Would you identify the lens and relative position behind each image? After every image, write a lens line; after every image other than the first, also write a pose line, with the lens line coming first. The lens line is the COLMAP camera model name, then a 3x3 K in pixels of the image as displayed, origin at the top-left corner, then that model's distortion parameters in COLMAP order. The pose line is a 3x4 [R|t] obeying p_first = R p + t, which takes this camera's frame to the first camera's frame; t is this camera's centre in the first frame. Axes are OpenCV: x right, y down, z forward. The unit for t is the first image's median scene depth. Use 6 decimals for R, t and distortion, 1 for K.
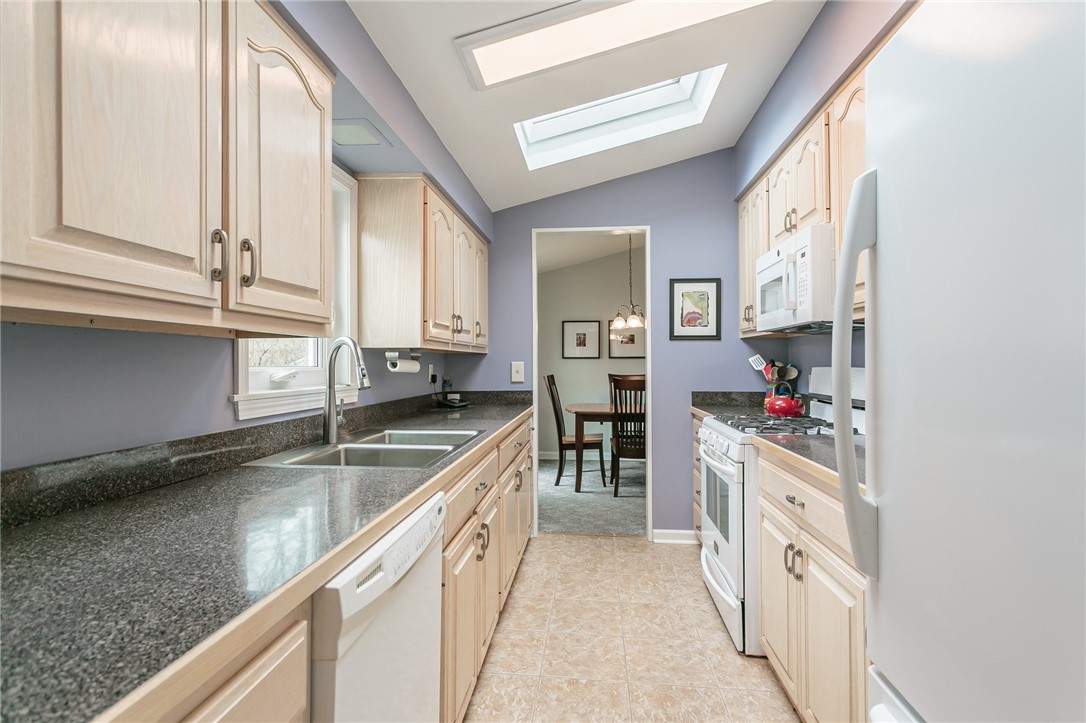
lens RADIAL K [[525.1, 0, 543.0], [0, 525.1, 361.5], [0, 0, 1]] dist [-0.000038, 0.000121]
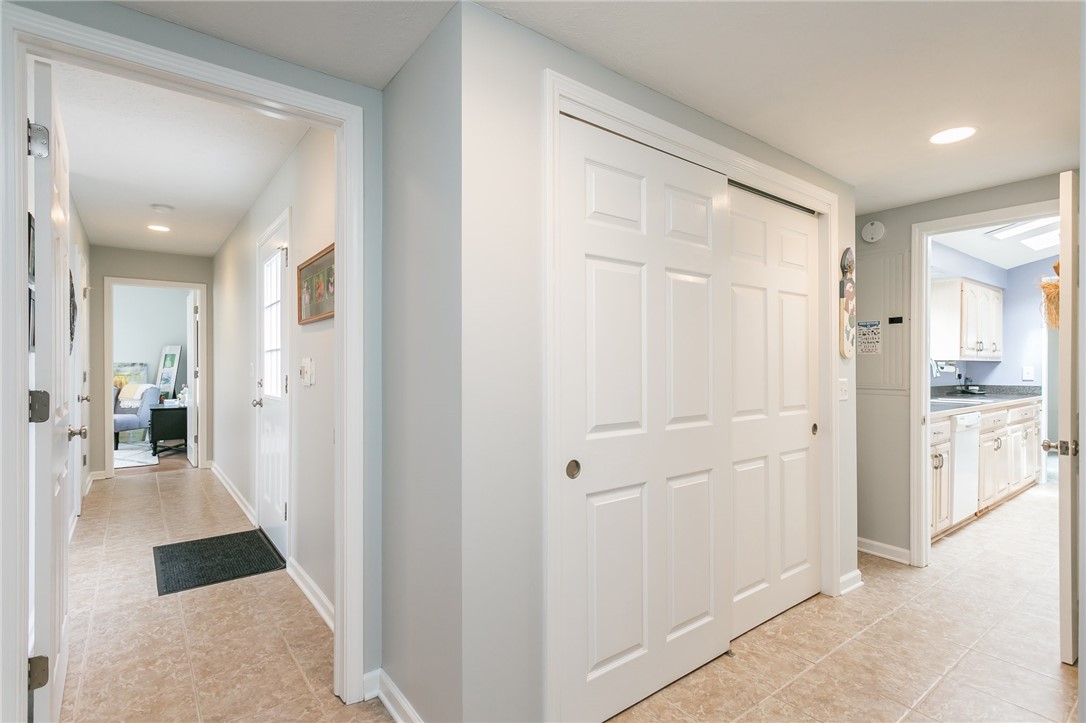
lens RADIAL K [[526.0, 0, 543.0], [0, 526.0, 361.5], [0, 0, 1]] dist [0.021490, 0.000148]
pose [[0.685672, 0.005281, -0.727891, 0.125149], [-0.005789, 0.999982, 0.001802, -0.010831], [0.727887, 0.002978, 0.685690, -1.178781]]
